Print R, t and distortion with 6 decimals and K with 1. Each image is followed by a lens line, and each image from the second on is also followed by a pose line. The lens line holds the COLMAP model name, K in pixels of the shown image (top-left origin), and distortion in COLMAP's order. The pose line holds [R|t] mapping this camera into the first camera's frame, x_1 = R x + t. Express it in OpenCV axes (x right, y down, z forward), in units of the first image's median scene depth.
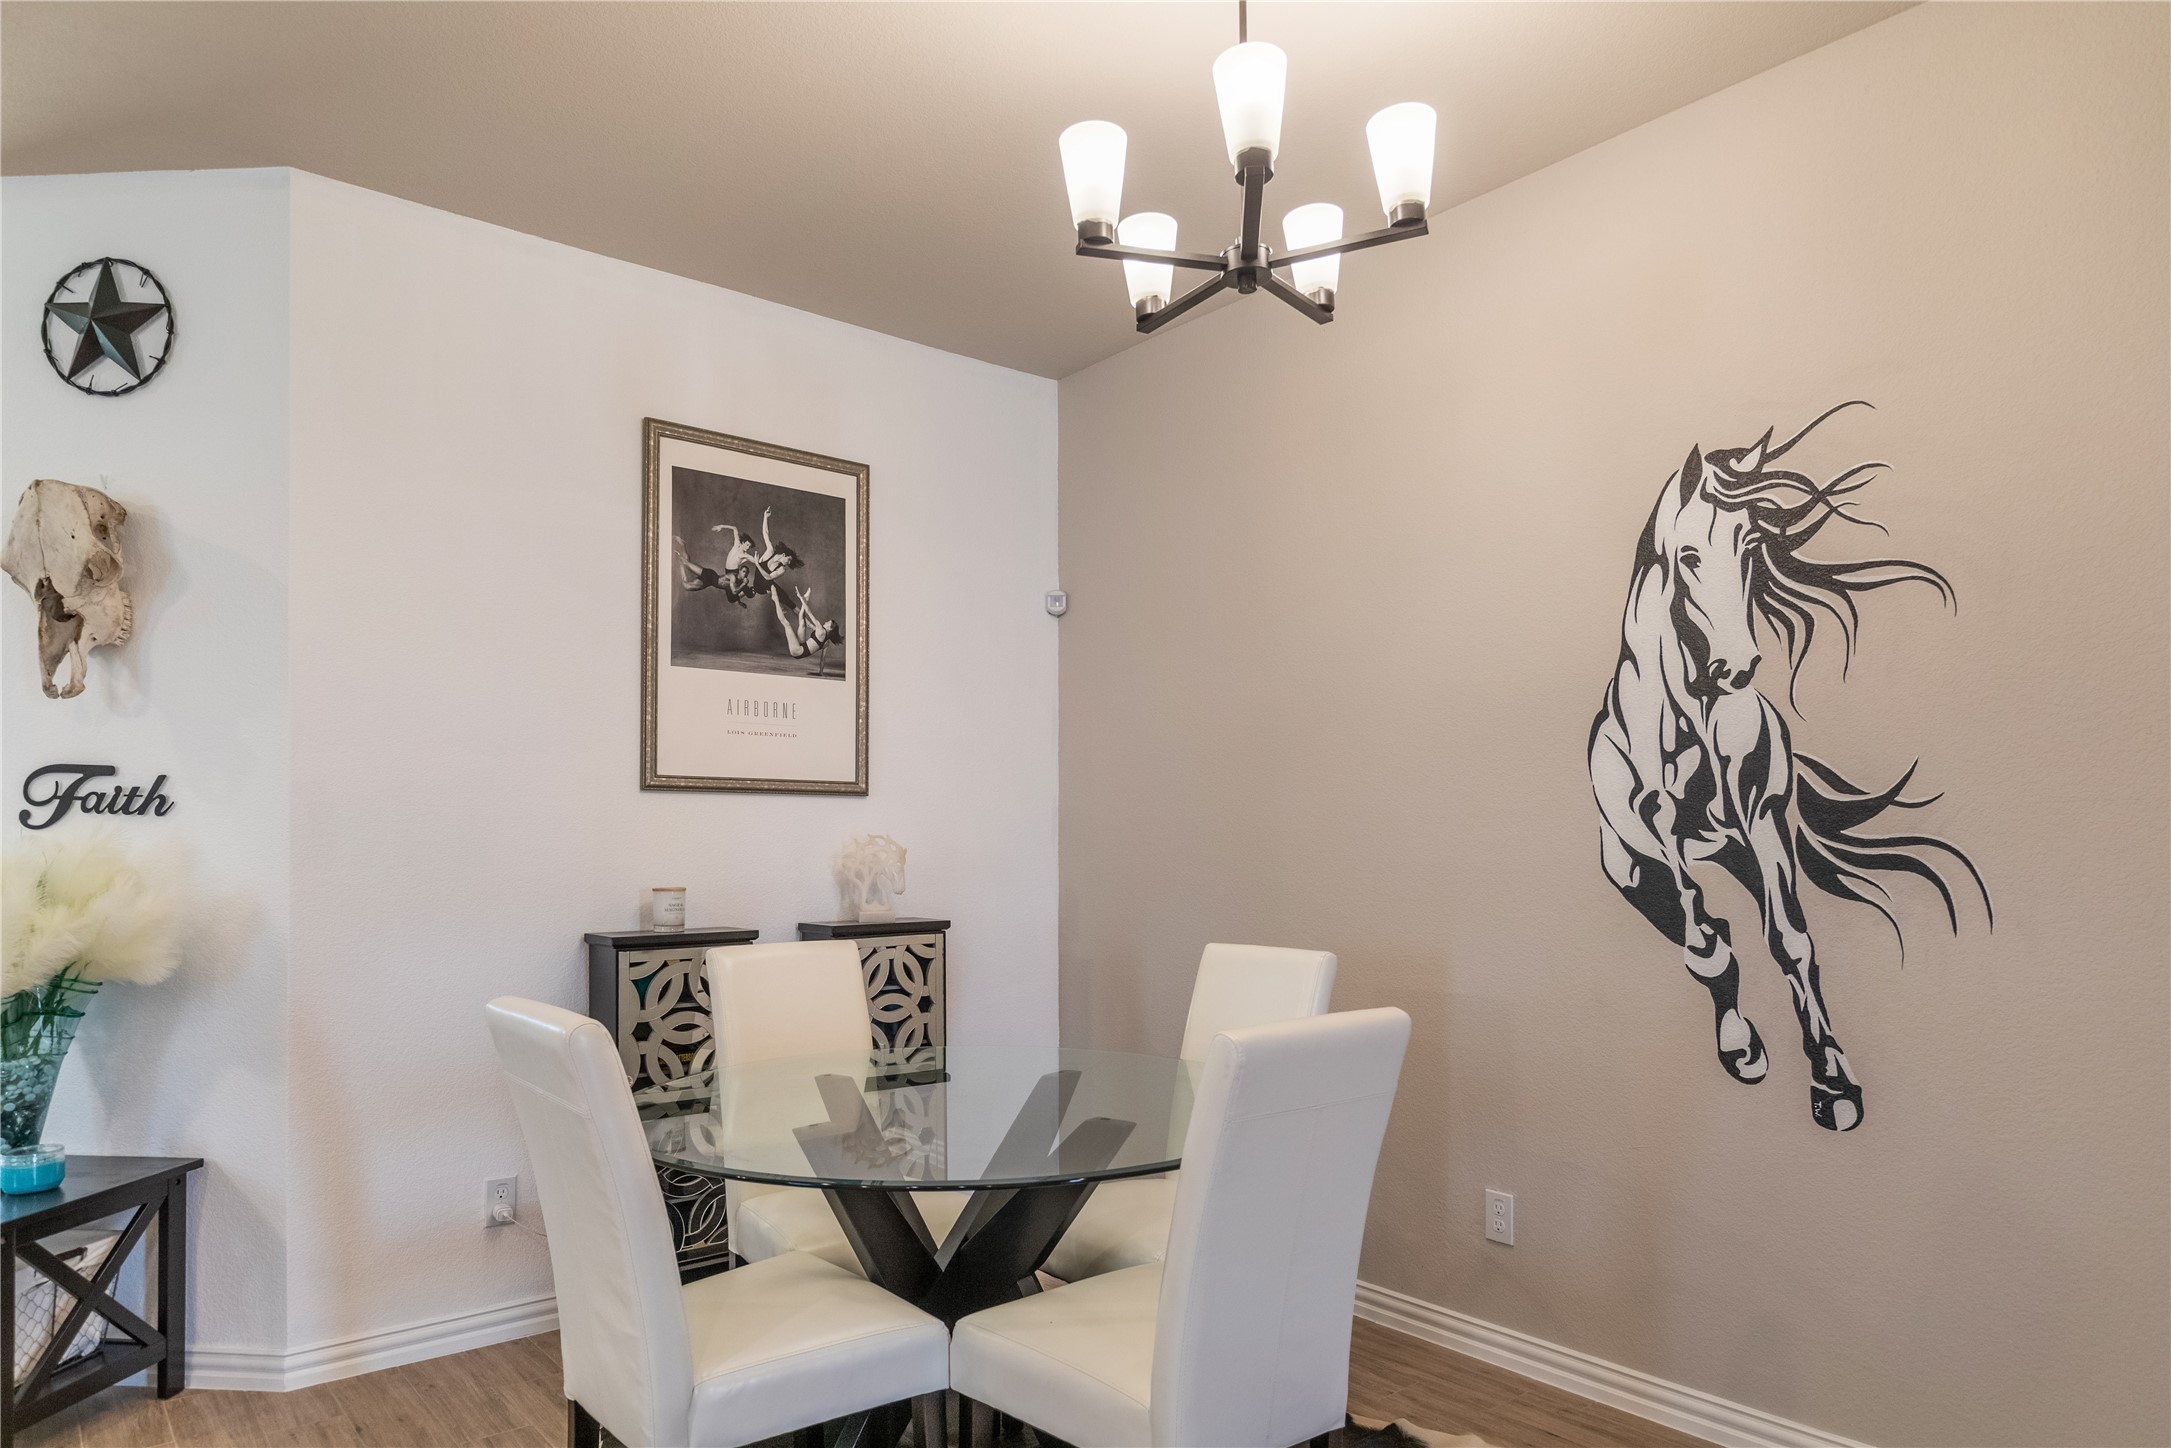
lens RADIAL K [[1277.3, 0, 1077.8], [0, 1277.3, 826.0], [0, 0, 1]] dist [-0.015955, -0.000464]
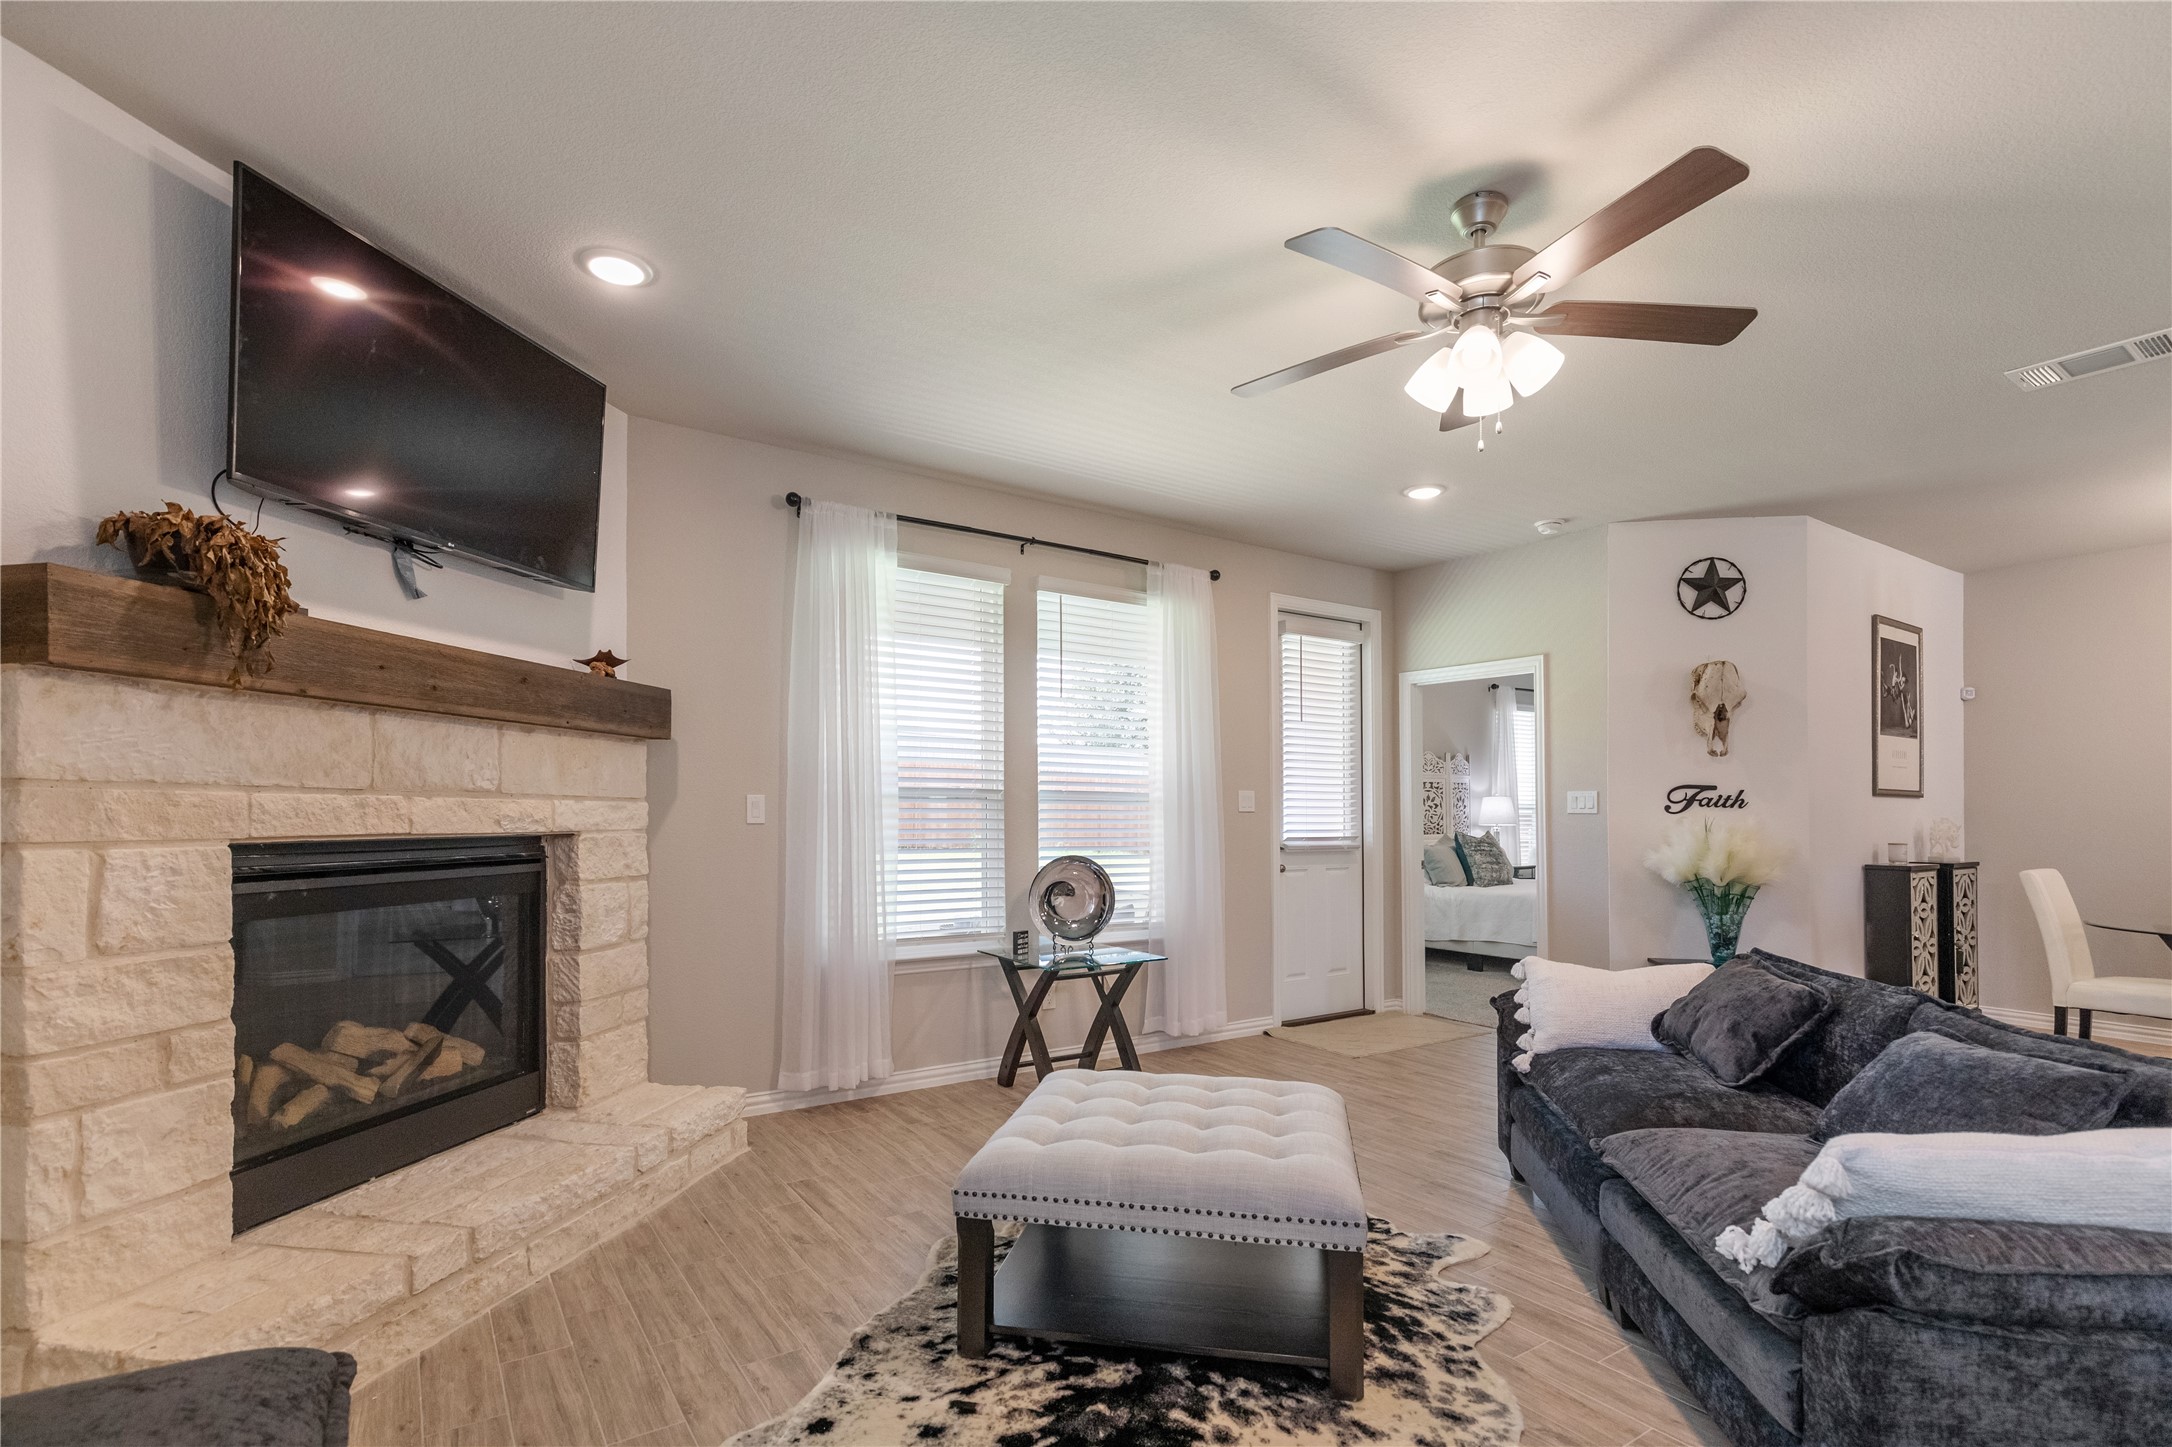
lens RADIAL K [[1014.2, 0, 1085.5], [0, 1014.2, 809.6], [0, 0, 1]] dist [-0.001800, -0.000610]
pose [[0.993802, 0.002631, -0.111136, -1.424546], [-0.002891, 0.999993, -0.002178, 0.001496], [0.111130, 0.002486, 0.993803, -0.767911]]
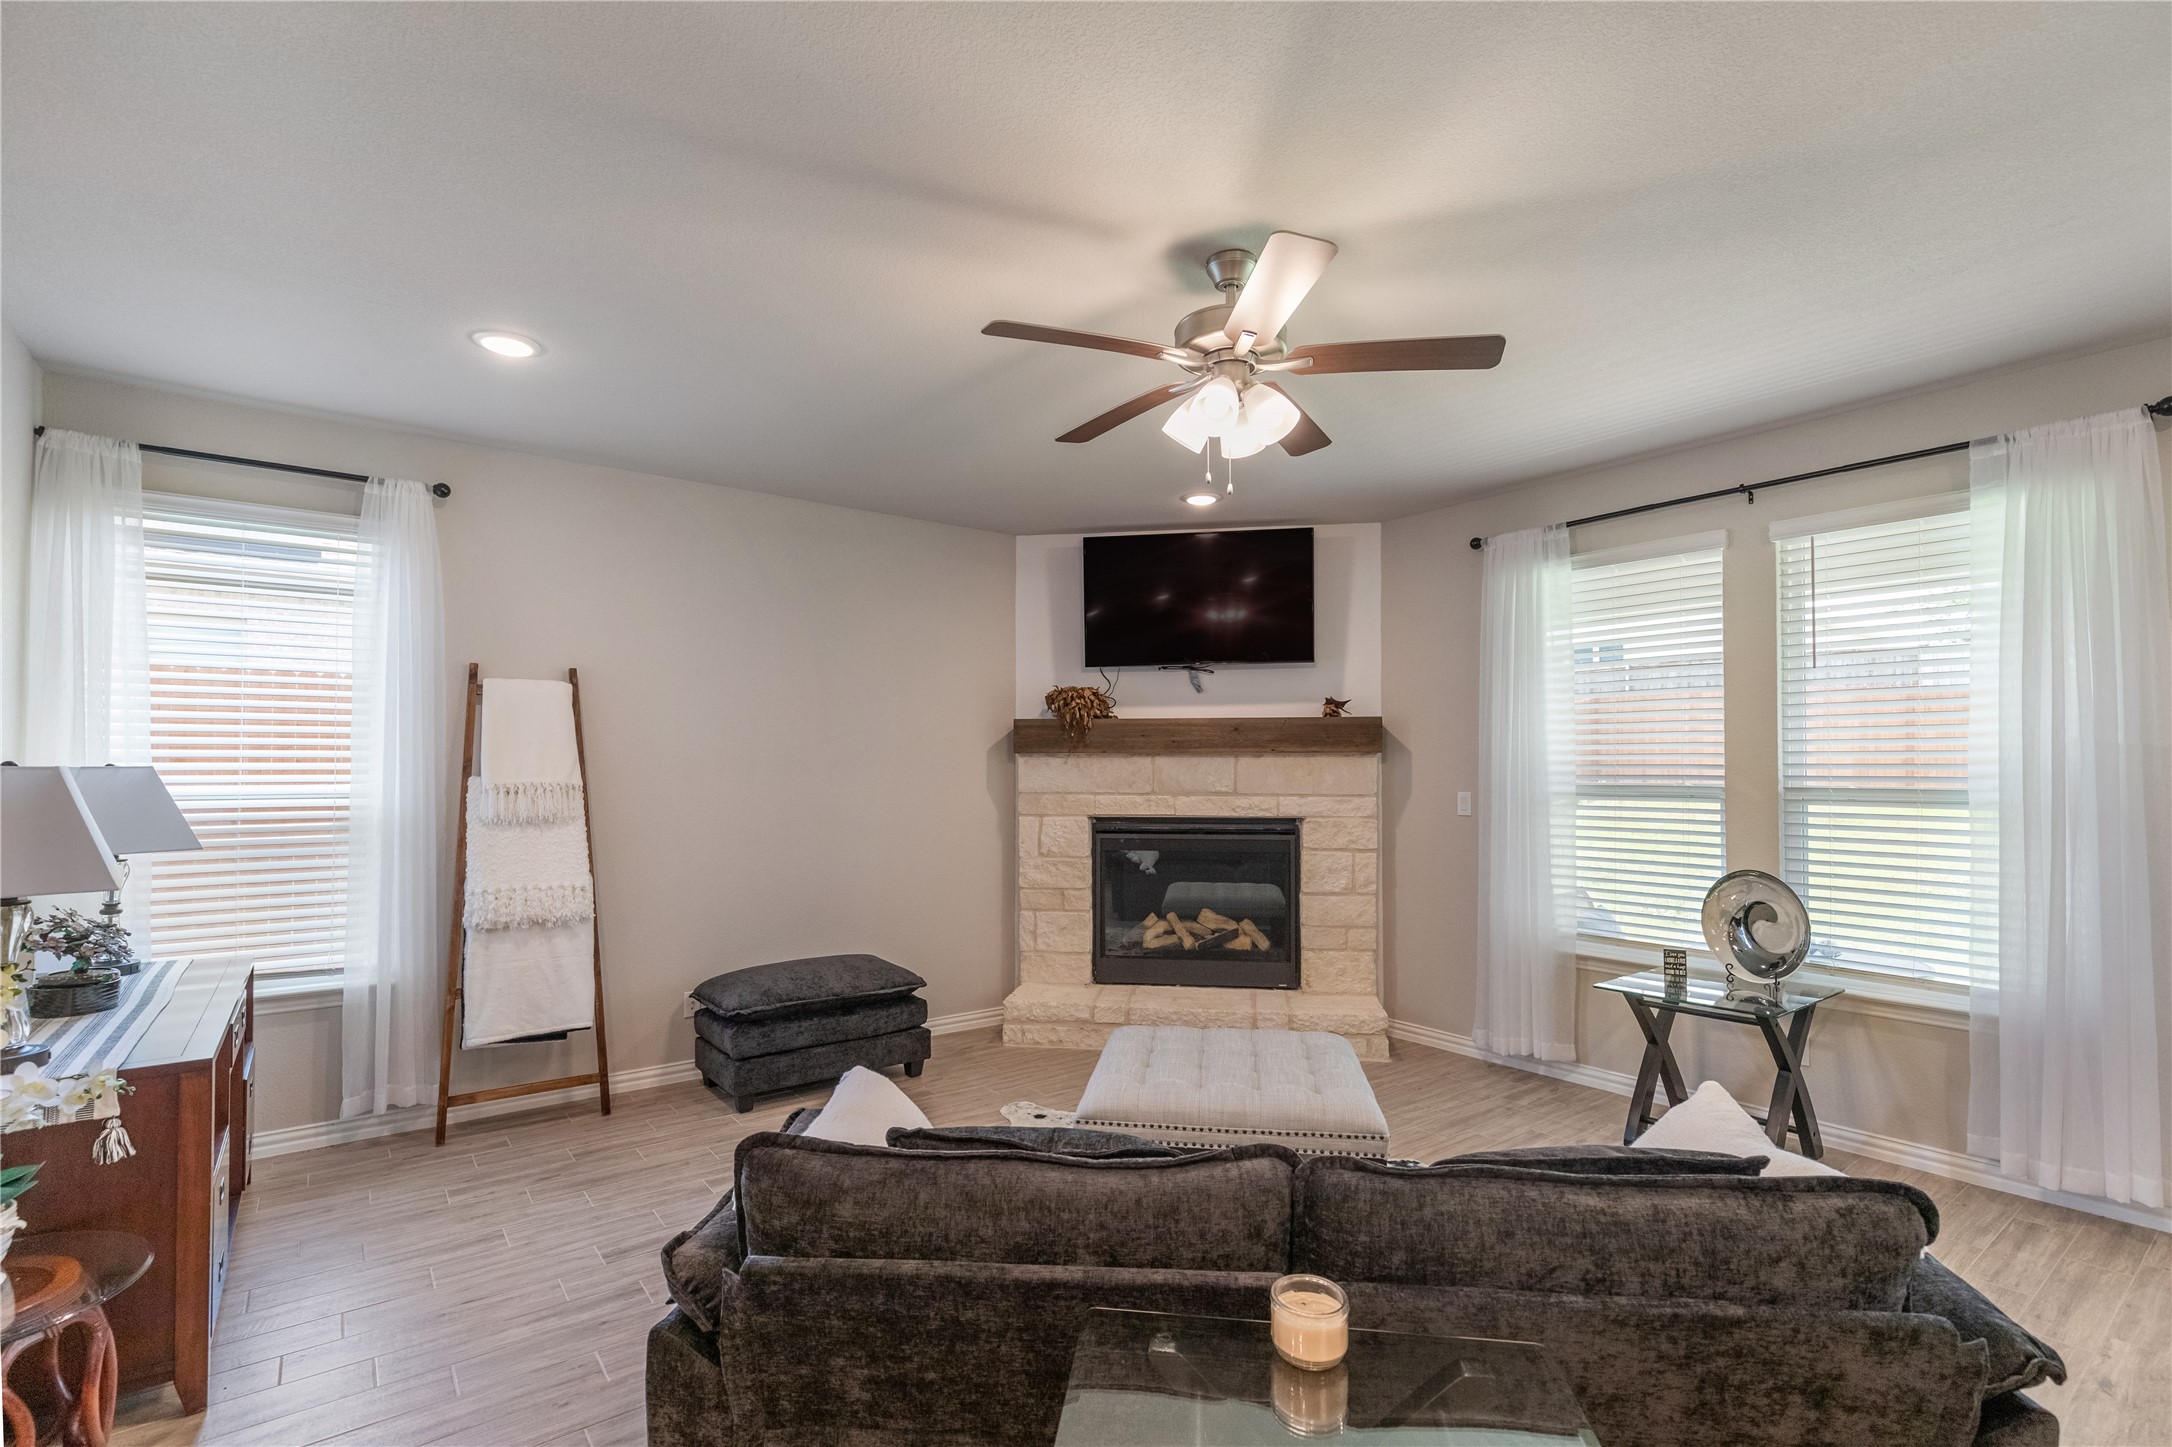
lens RADIAL K [[990.5, 0, 1079.1], [0, 990.5, 748.9], [0, 0, 1]] dist [0.002271, 0.000208]
pose [[-0.064966, -0.022421, -0.997636, -0.453041], [0.002731, 0.999740, -0.022646, -0.049864], [0.997884, -0.004196, -0.064888, -0.067099]]
